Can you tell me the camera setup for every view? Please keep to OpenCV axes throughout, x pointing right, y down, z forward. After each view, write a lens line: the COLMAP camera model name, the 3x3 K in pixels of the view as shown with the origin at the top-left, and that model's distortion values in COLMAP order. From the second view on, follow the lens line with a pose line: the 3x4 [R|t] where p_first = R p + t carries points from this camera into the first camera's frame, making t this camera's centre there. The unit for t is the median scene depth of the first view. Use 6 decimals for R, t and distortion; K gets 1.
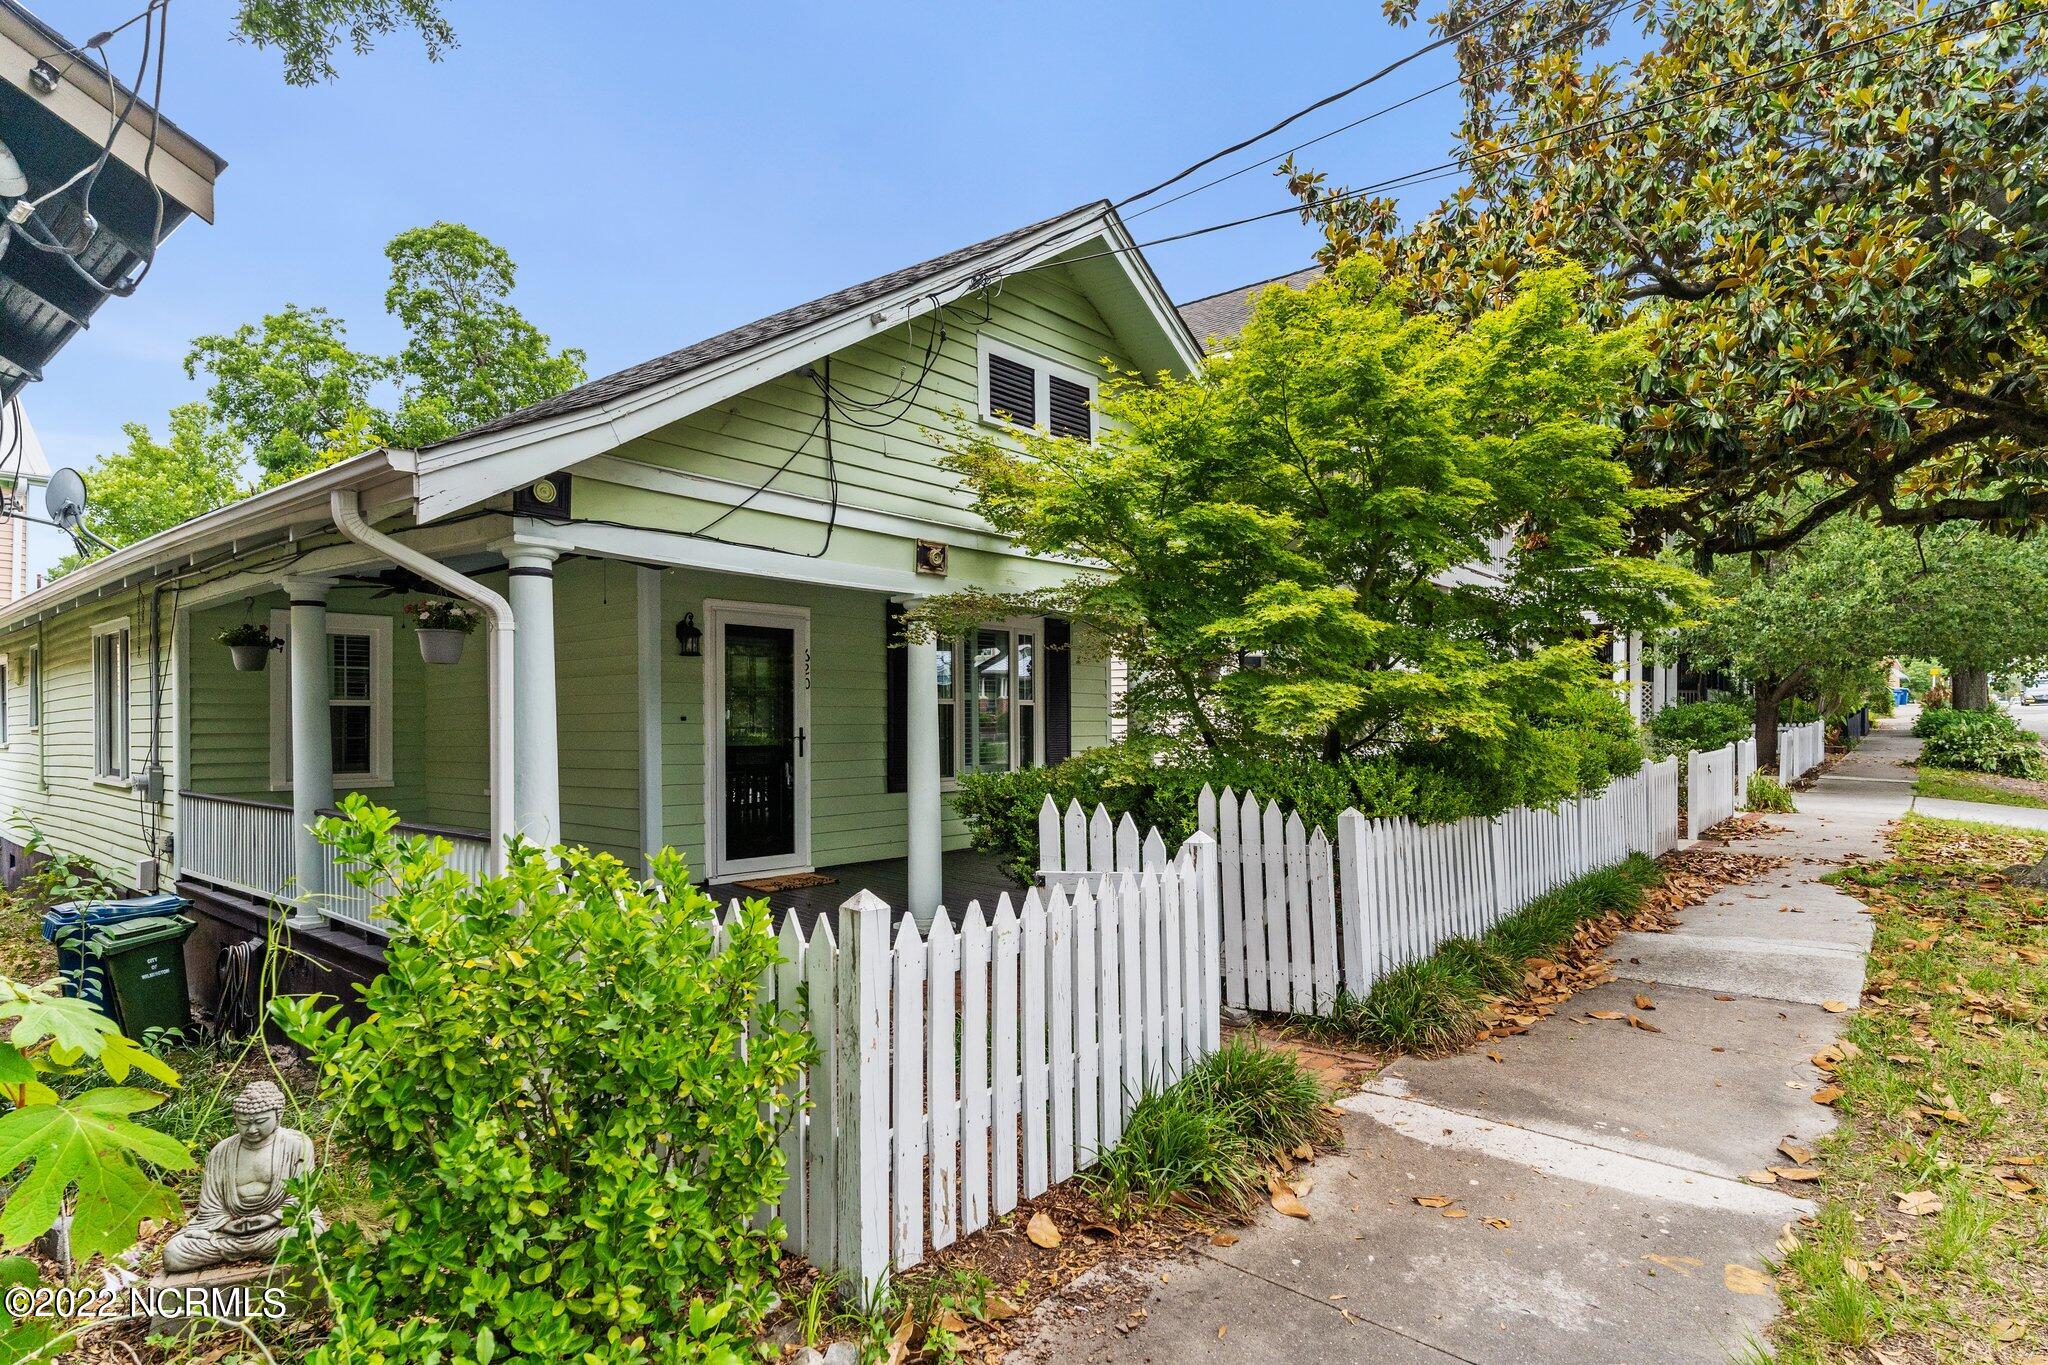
lens RADIAL K [[1126.1, 0, 1024.0], [0, 1126.1, 682.5], [0, 0, 1]] dist [-0.000194, -0.000041]
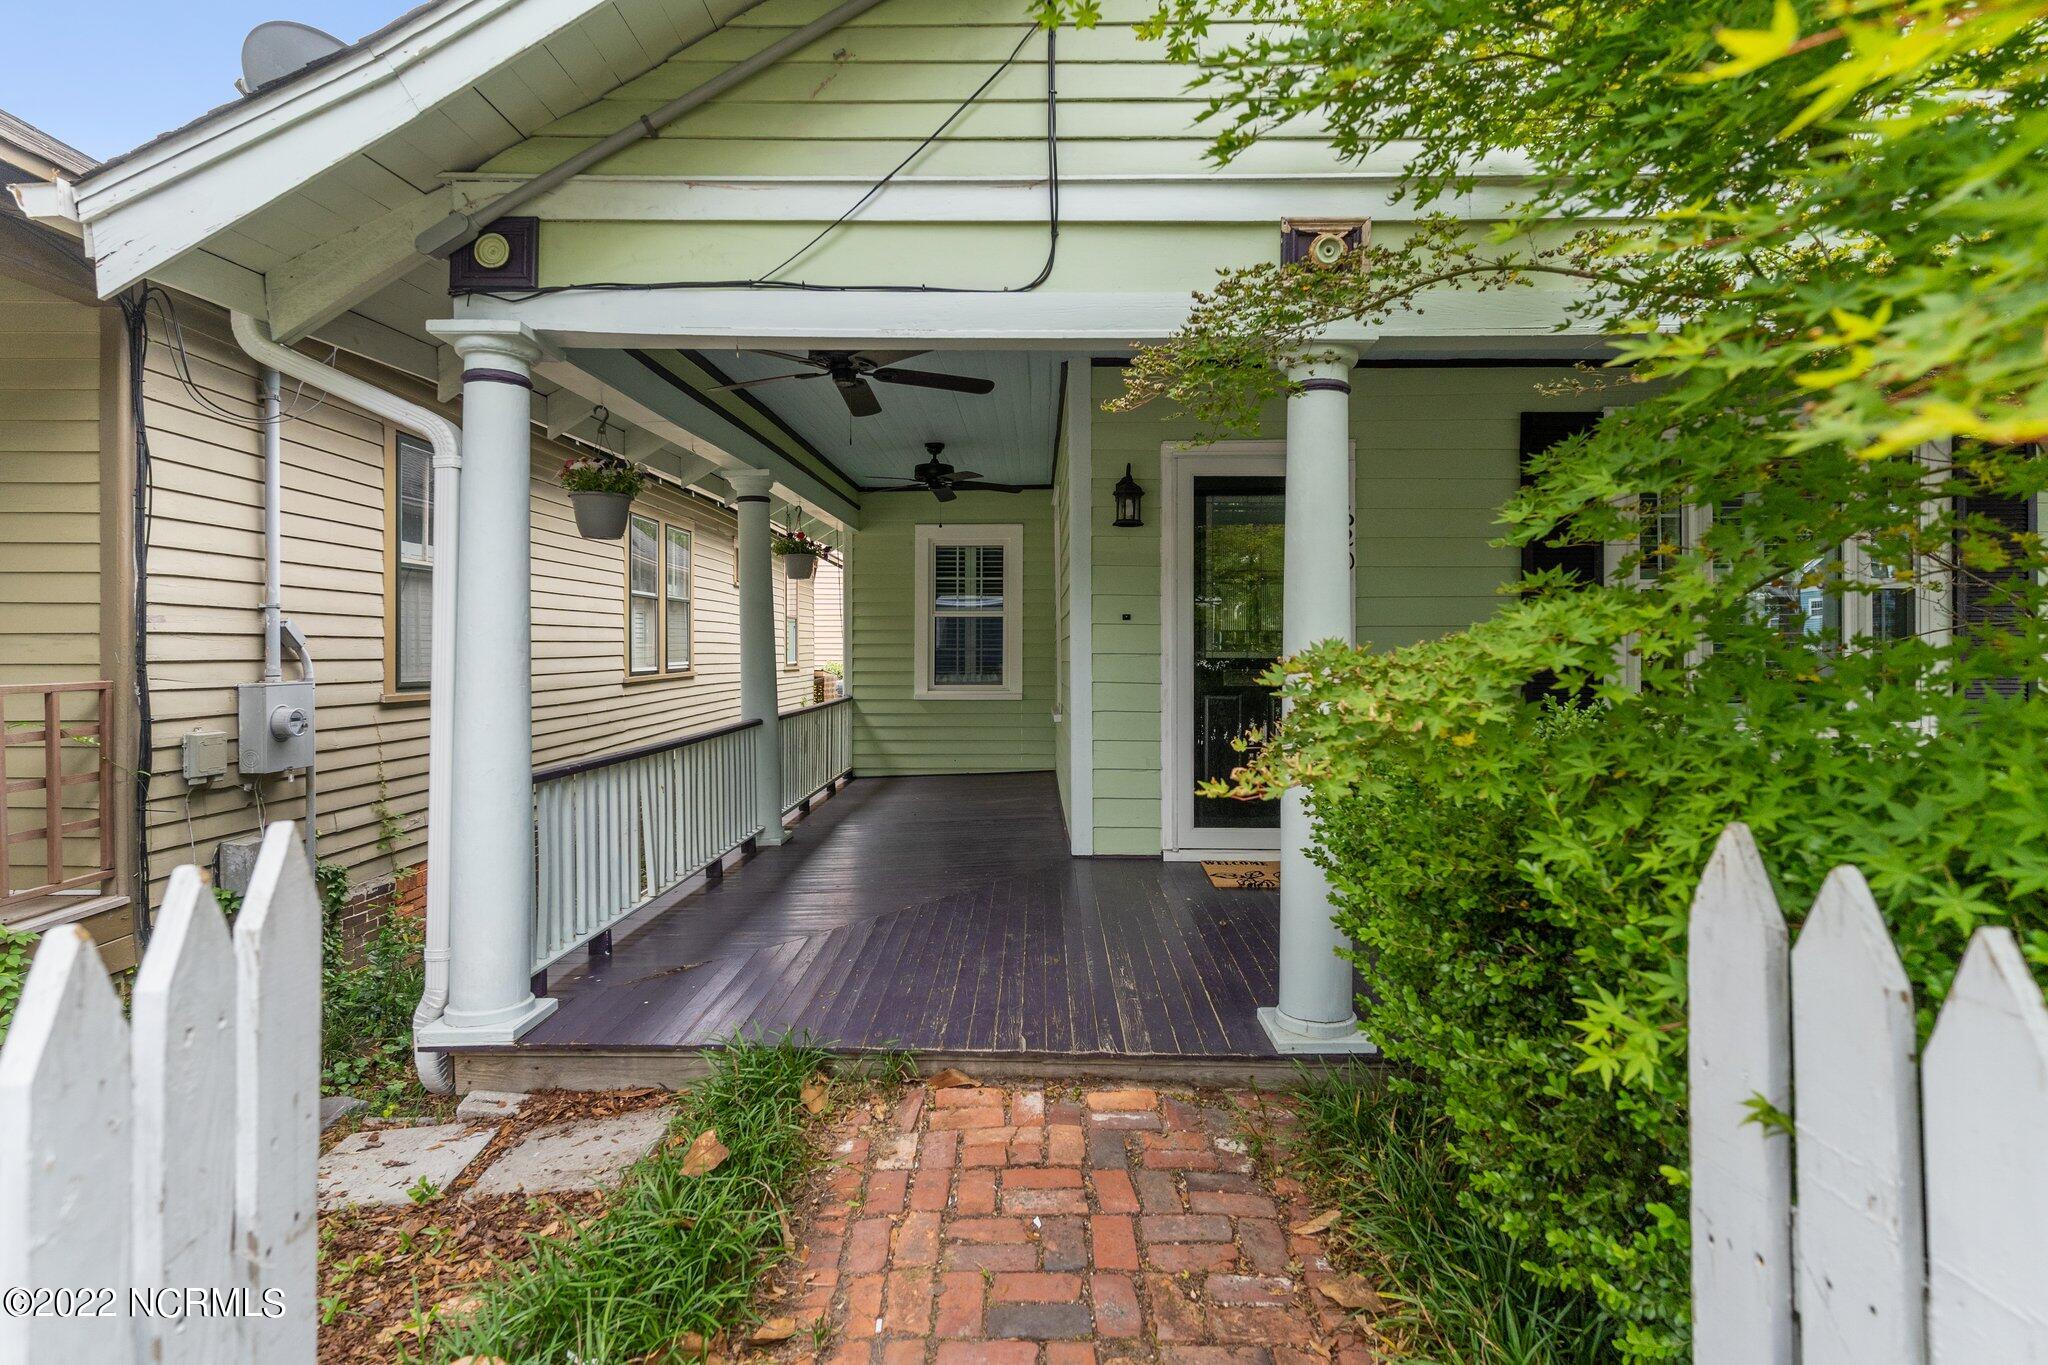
lens RADIAL K [[1024.5, 0, 1026.7], [0, 1024.5, 638.8], [0, 0, 1]] dist [-0.001981, -0.000195]
pose [[0.636083, -0.009551, -0.771562, 0.184183], [0.027106, 0.999583, 0.009973, 0.046791], [0.771145, -0.027257, 0.636076, 0.686069]]
